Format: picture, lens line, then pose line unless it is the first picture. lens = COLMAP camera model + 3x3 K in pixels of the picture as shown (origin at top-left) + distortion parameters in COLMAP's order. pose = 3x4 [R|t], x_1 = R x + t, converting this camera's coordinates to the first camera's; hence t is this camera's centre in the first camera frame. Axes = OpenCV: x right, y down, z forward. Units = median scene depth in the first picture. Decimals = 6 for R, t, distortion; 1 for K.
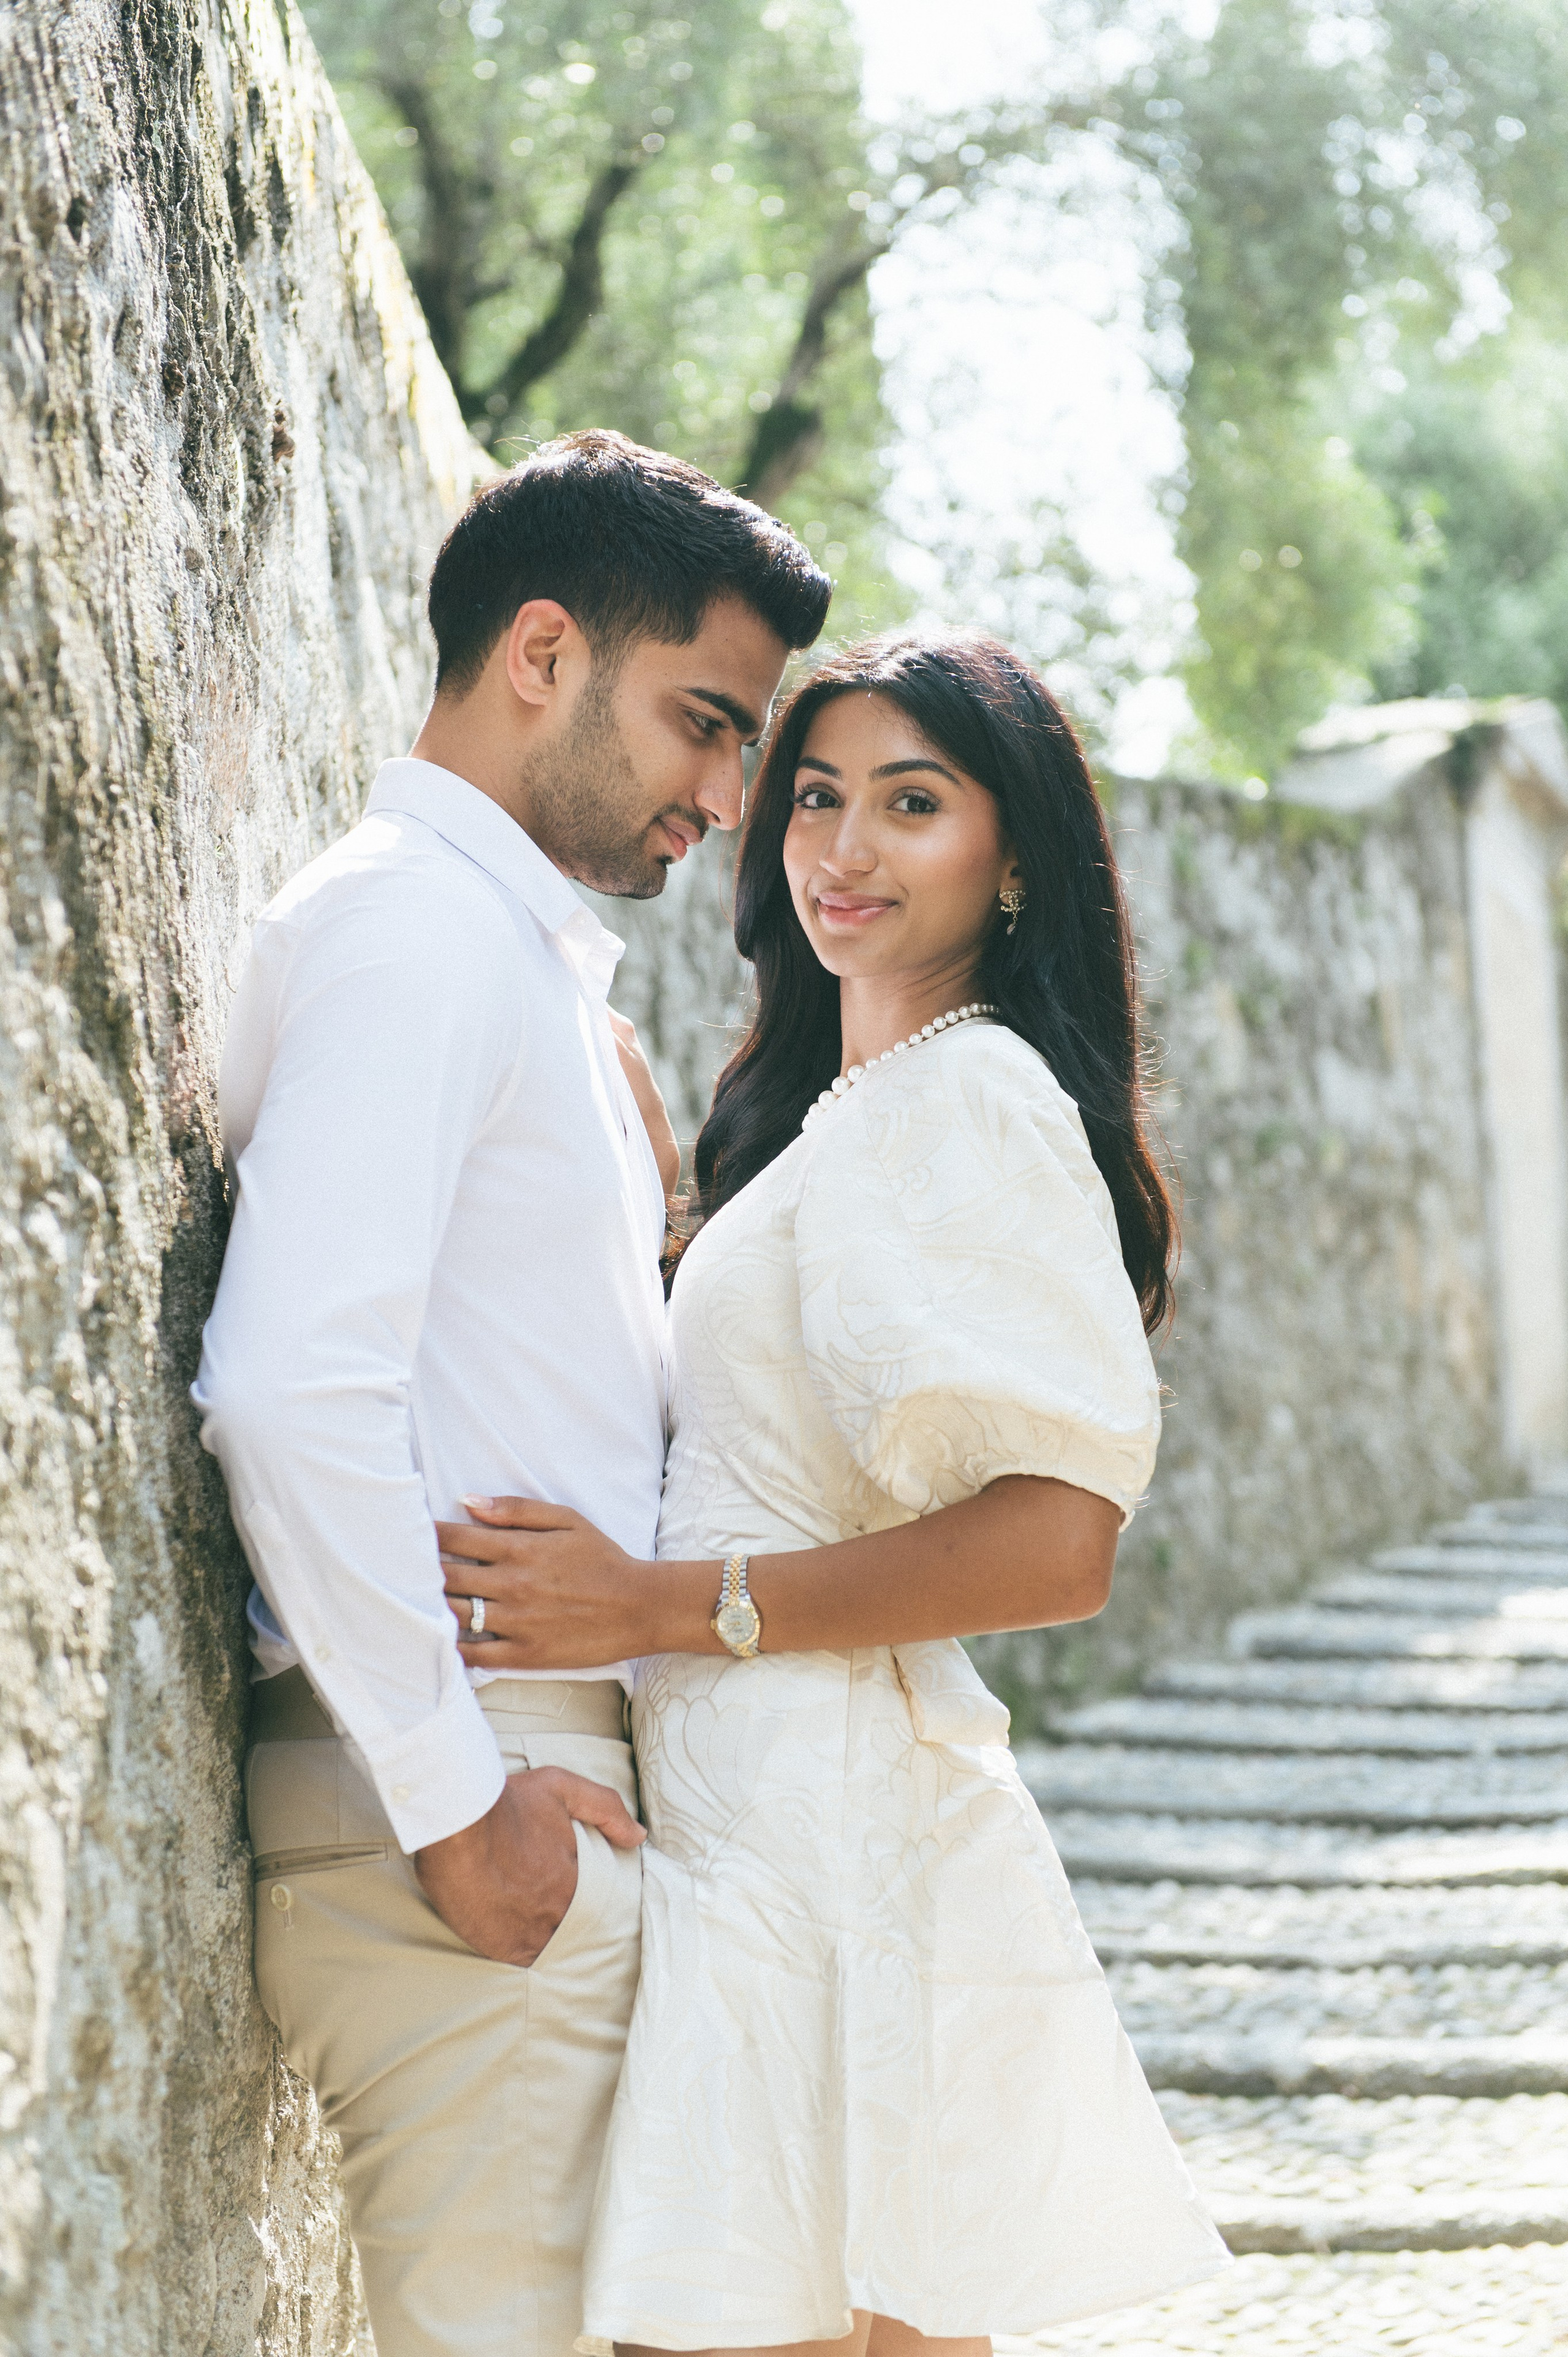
lens RADIAL K [[4513.8, 0, 784.0], [0, 4513.8, 1178.5], [0, 0, 1]] dist [-0.007062, -0.205634]
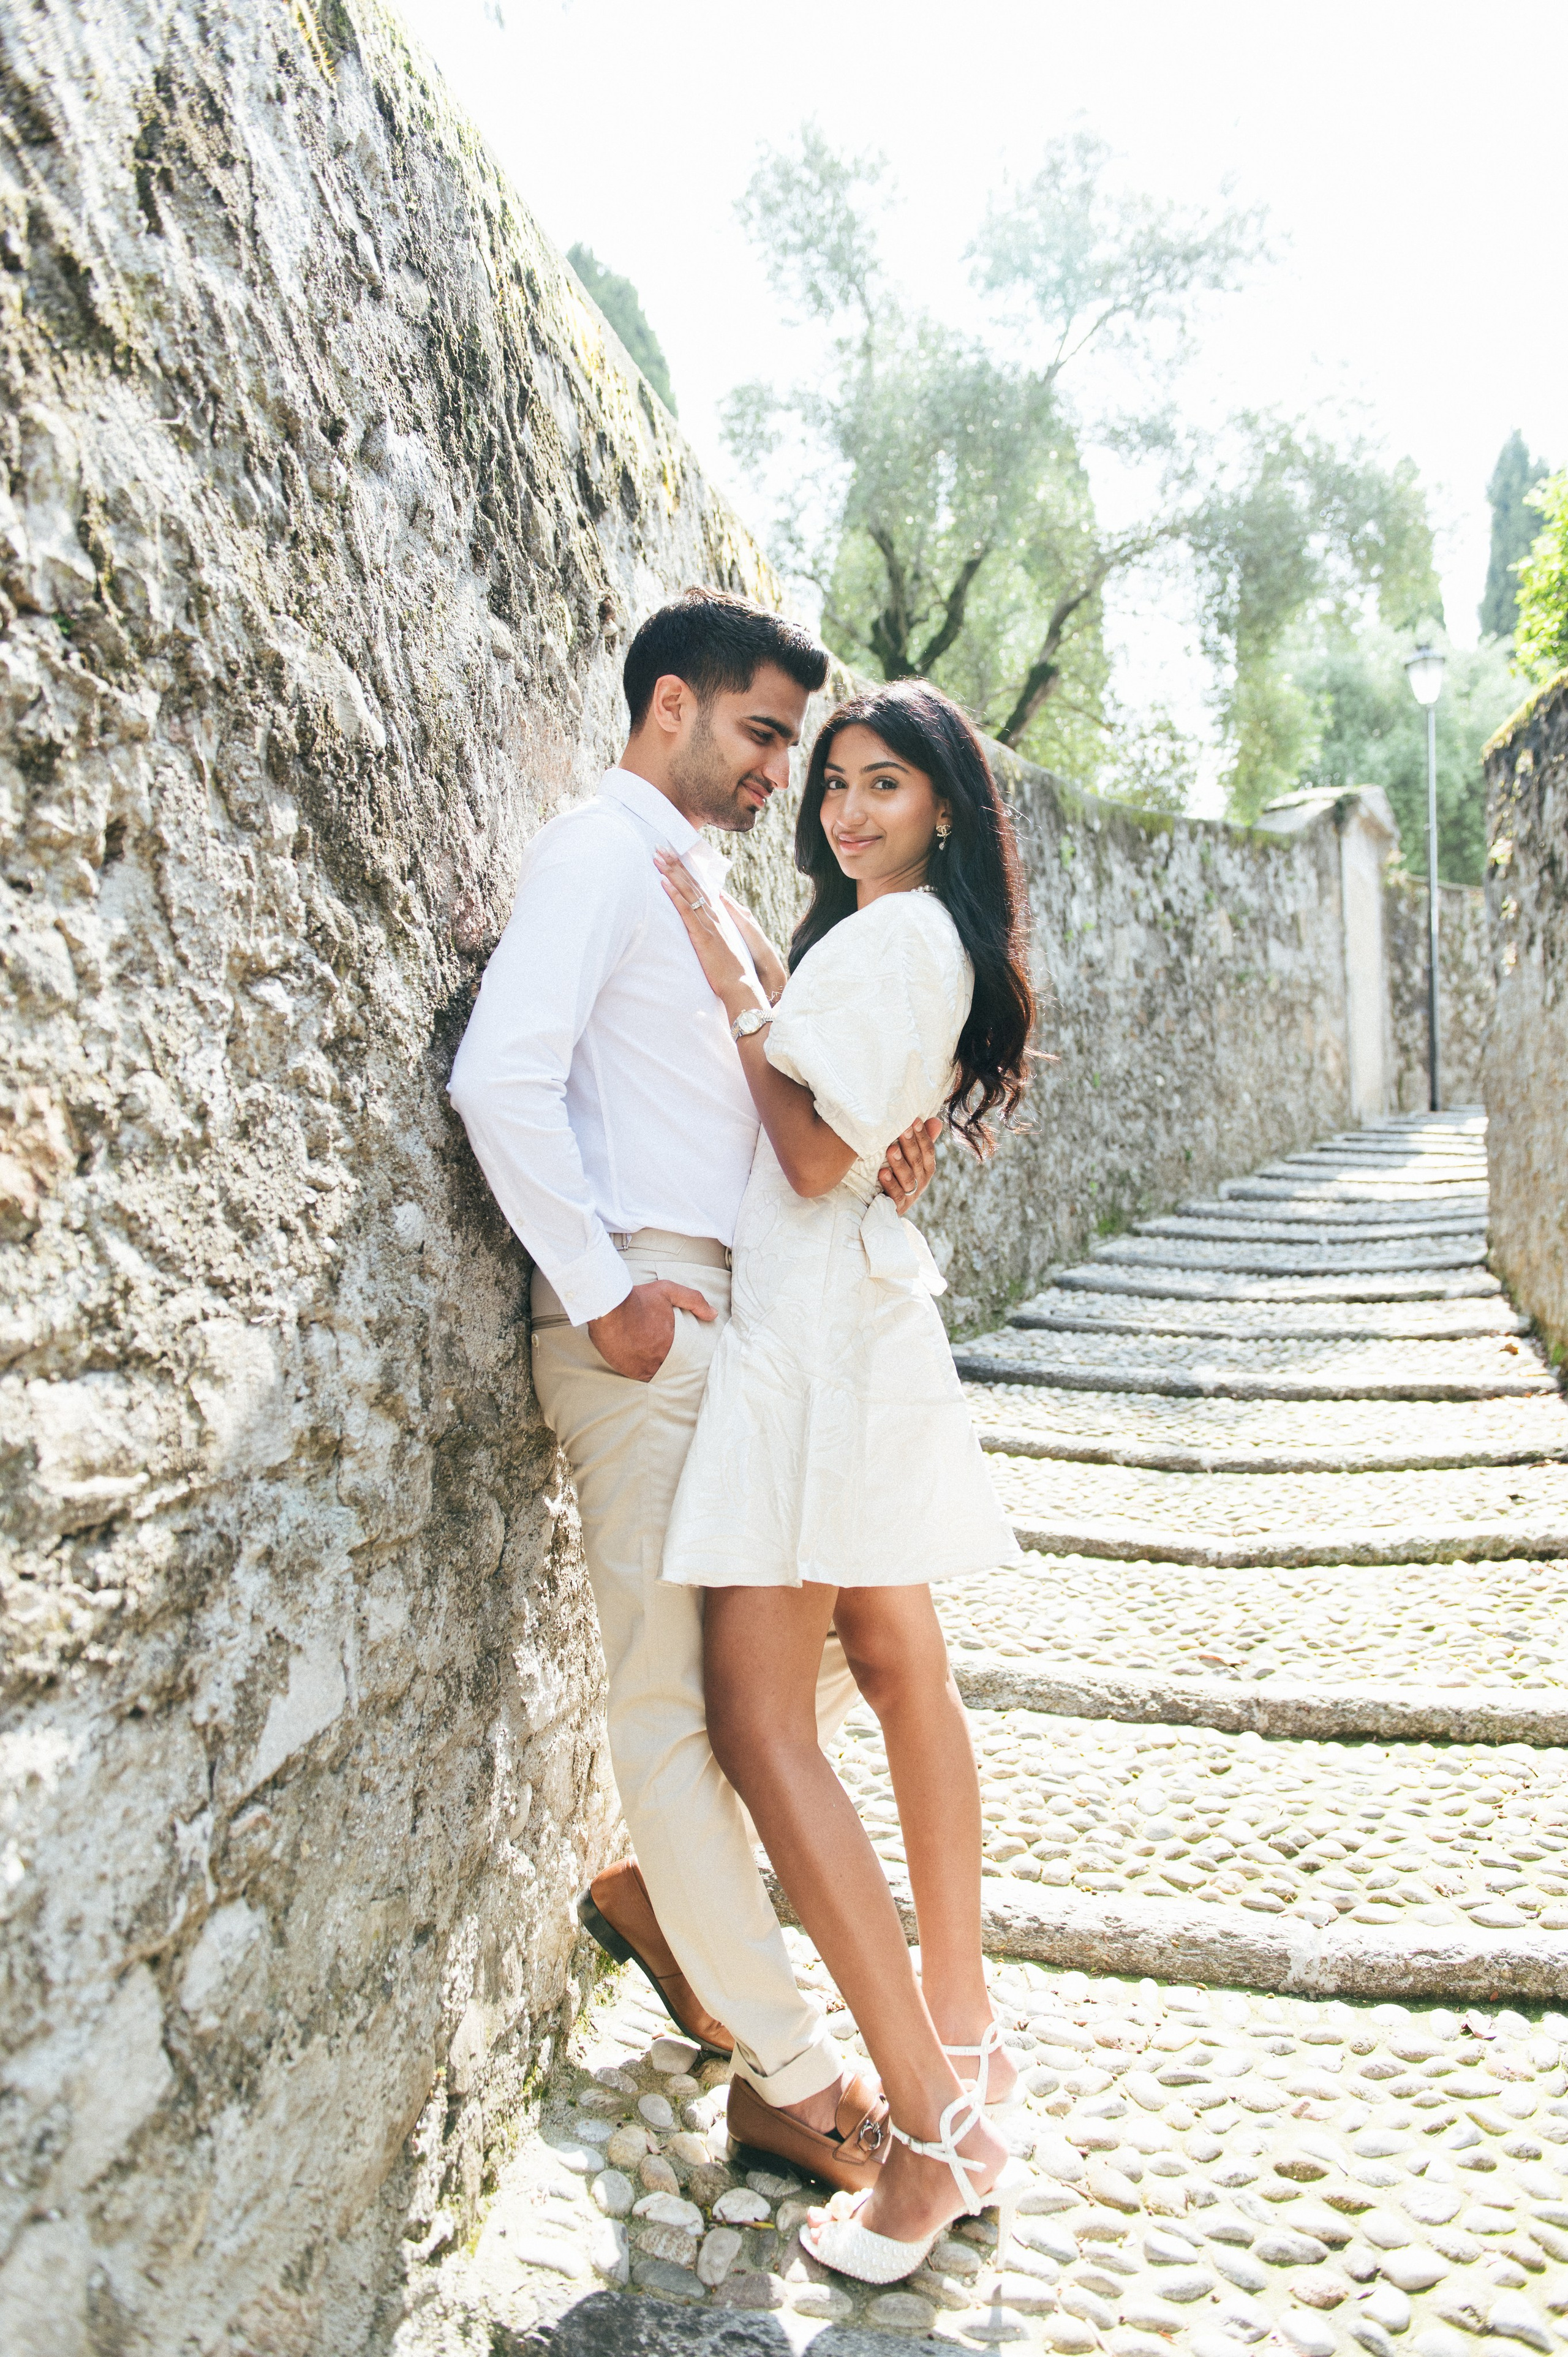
lens RADIAL K [[1792.7, 0, 784.0], [0, 1792.7, 1178.5], [0, 0, 1]] dist [0.013185, -0.002052]
pose [[0.987563, 0.006836, -0.157073, 0.041697], [0.008706, 0.995144, 0.098045, 0.004563], [0.156980, -0.098193, 0.982708, 0.092036]]
